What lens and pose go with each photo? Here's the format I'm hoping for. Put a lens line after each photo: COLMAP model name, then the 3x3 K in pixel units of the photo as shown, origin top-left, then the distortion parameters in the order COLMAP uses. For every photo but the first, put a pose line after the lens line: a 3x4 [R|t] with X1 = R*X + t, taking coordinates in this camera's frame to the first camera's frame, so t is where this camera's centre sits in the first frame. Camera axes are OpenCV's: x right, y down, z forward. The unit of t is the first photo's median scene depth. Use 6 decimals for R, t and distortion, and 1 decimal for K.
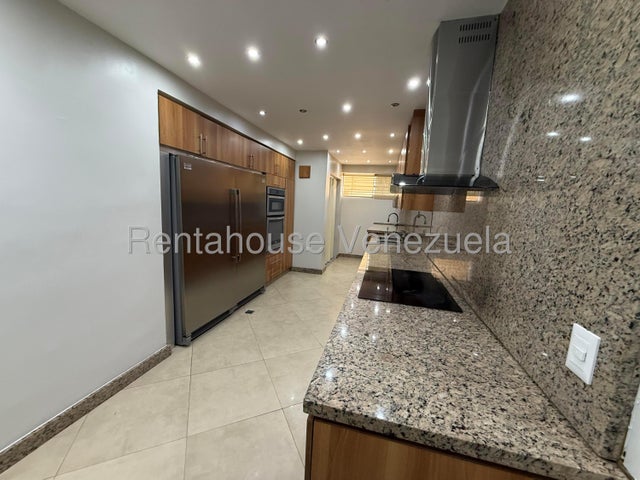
lens RADIAL K [[254.2, 0, 317.8], [0, 254.2, 239.2], [0, 0, 1]] dist [-0.001041, 0.000007]
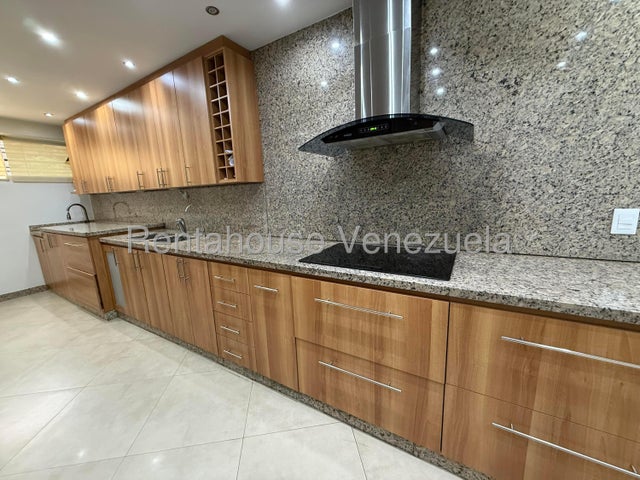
lens RADIAL K [[254.2, 0, 318.9], [0, 254.2, 239.5], [0, 0, 1]] dist [-0.001041, 0.000007]
pose [[0.276794, -0.238835, 0.930775, -1.272457], [0.192278, 0.962797, 0.189872, -0.203796], [-0.941496, 0.126412, 0.312419, 2.352142]]
